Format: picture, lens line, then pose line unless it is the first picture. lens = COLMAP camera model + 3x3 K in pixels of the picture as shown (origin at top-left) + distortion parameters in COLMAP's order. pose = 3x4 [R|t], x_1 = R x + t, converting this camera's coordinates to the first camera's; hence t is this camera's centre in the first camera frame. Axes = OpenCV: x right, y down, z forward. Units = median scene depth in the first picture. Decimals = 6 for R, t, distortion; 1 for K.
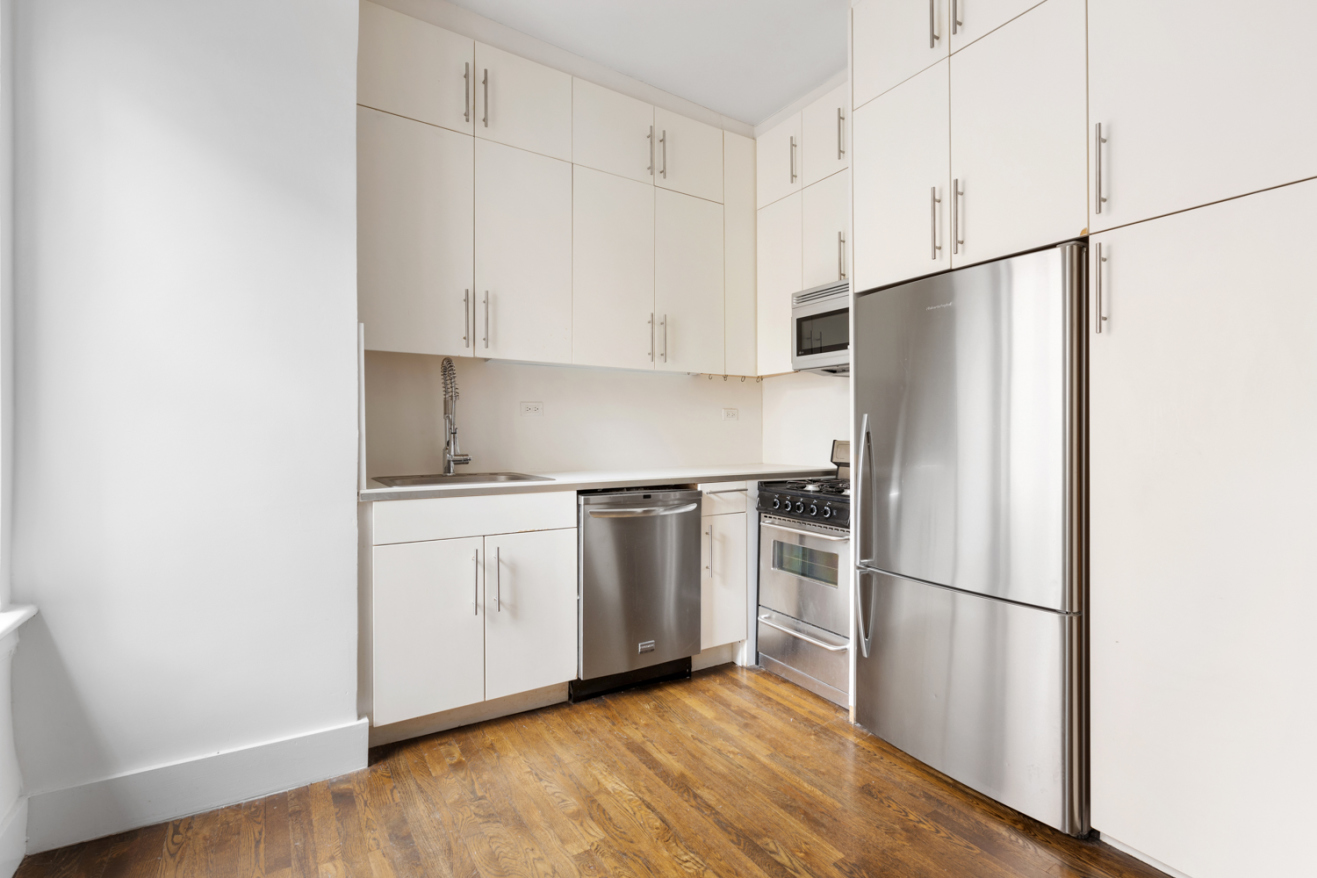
lens RADIAL K [[595.2, 0, 646.8], [0, 595.2, 440.4], [0, 0, 1]] dist [-0.005177, 0.000442]
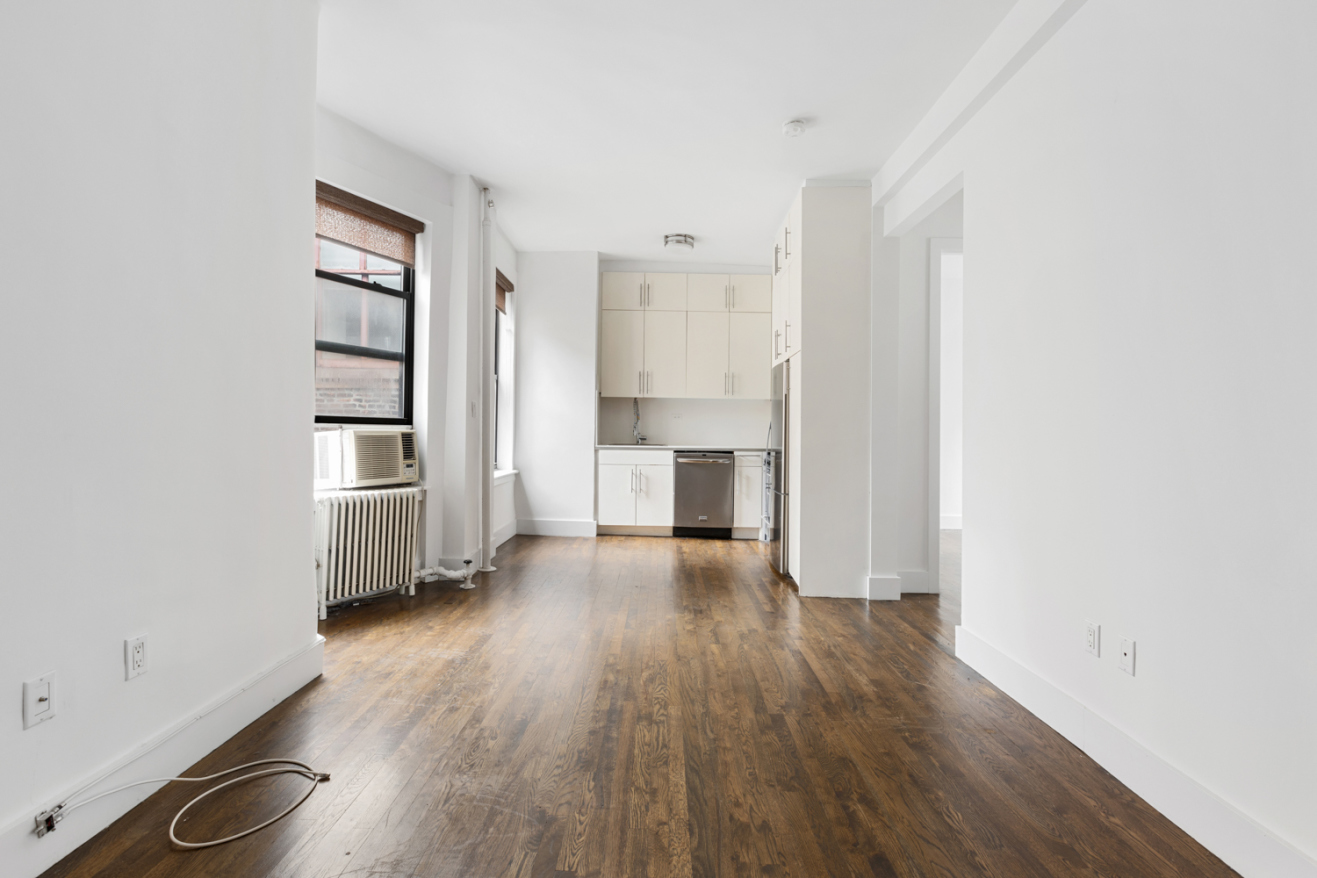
lens RADIAL K [[595.2, 0, 658.8], [0, 595.2, 448.3], [0, 0, 1]] dist [-0.005177, 0.000442]
pose [[0.846038, 0.028808, -0.532344, 1.124735], [-0.017860, 0.999510, 0.025705, 0.010093], [0.532824, -0.012239, 0.846138, -1.117832]]
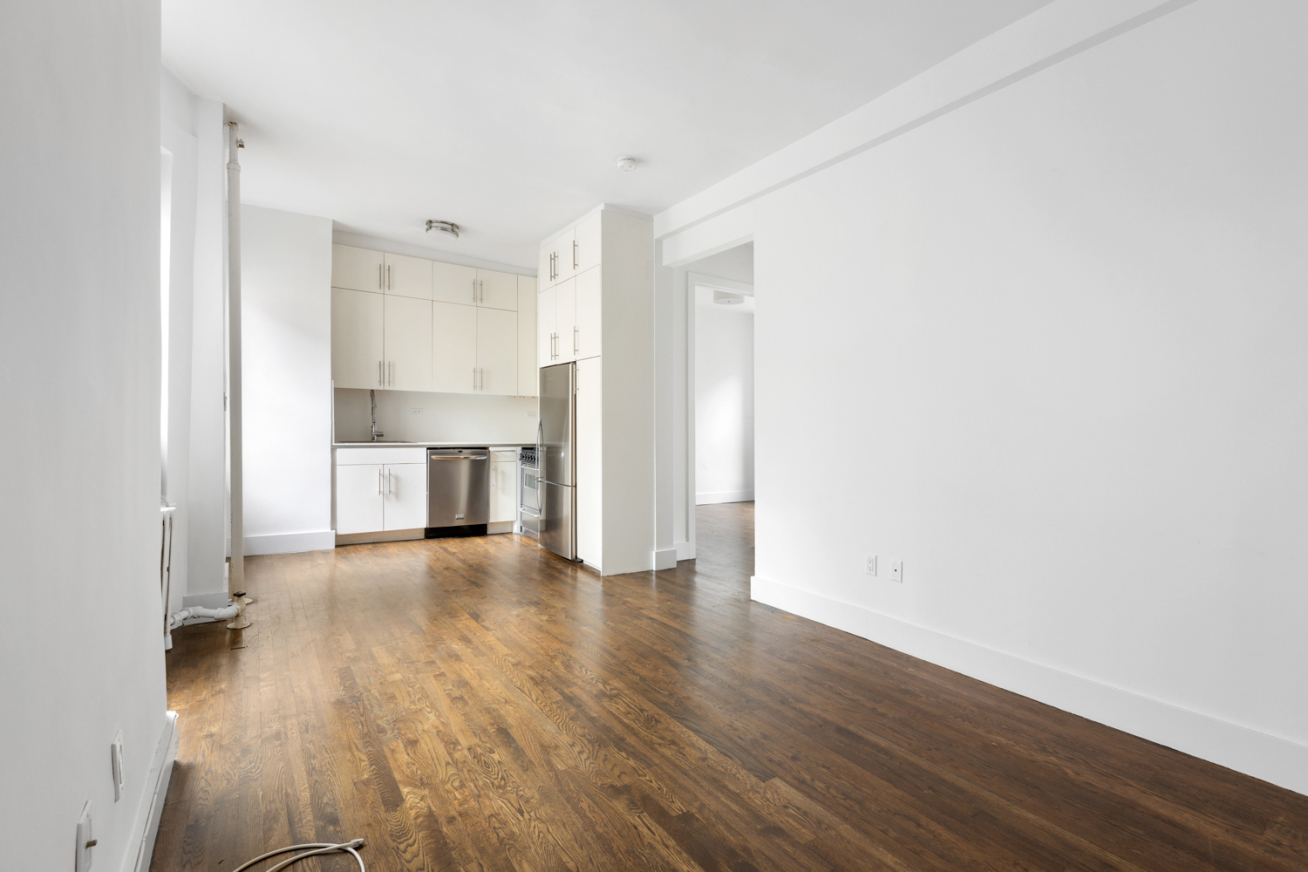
lens RADIAL K [[591.1, 0, 664.7], [0, 591.1, 445.7], [0, 0, 1]] dist [-0.005177, 0.000442]
pose [[0.998290, 0.014695, 0.056581, 0.671082], [-0.016147, 0.999550, 0.025281, 0.001319], [-0.056184, -0.026152, 0.998078, -1.350474]]
